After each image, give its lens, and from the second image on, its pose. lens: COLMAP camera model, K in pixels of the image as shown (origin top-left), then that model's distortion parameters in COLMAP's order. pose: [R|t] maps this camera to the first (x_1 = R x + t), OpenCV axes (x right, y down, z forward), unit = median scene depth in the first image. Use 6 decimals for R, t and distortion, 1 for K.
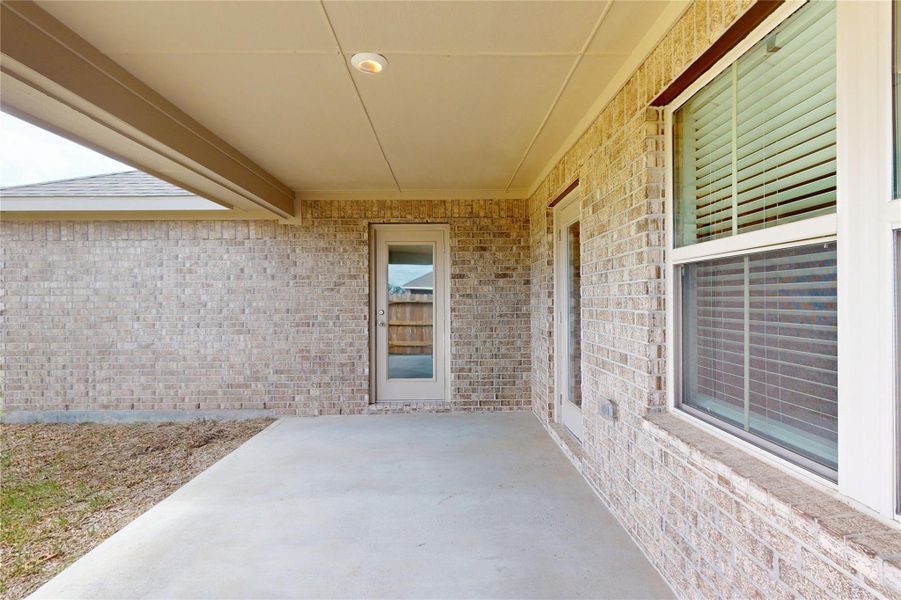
lens RADIAL K [[394.5, 0, 447.4], [0, 394.5, 301.3], [0, 0, 1]] dist [-0.000245, -0.000011]
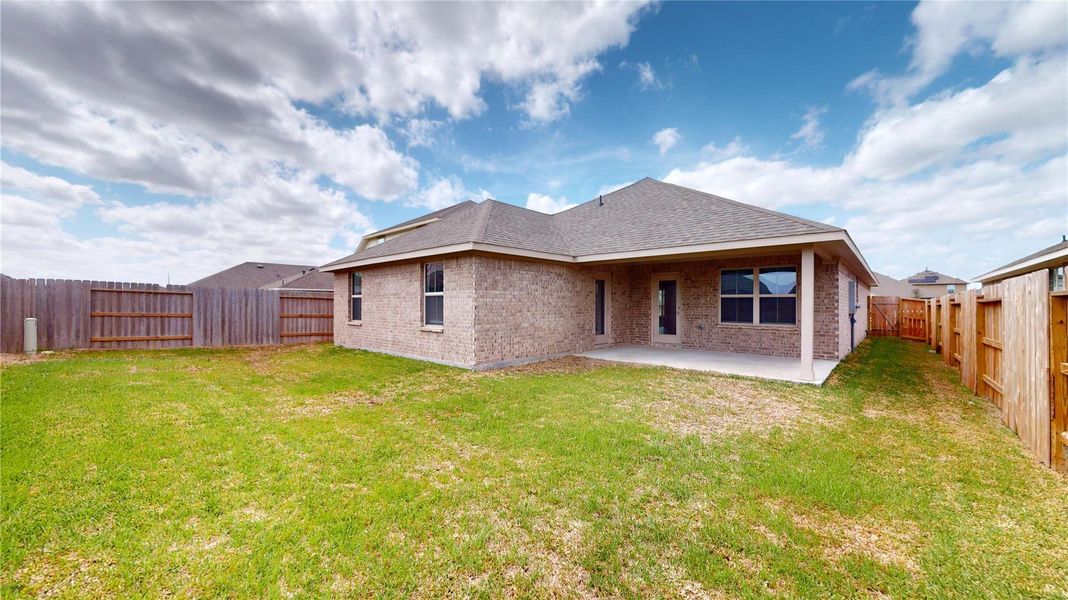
lens RADIAL K [[377.1, 0, 537.0], [0, 377.1, 303.0], [0, 0, 1]] dist [0.001047, -0.000032]
pose [[0.681636, 0.009019, 0.731636, -2.137282], [-0.007657, 0.999957, -0.005193, 0.015083], [-0.731652, -0.002062, 0.681676, -0.312480]]
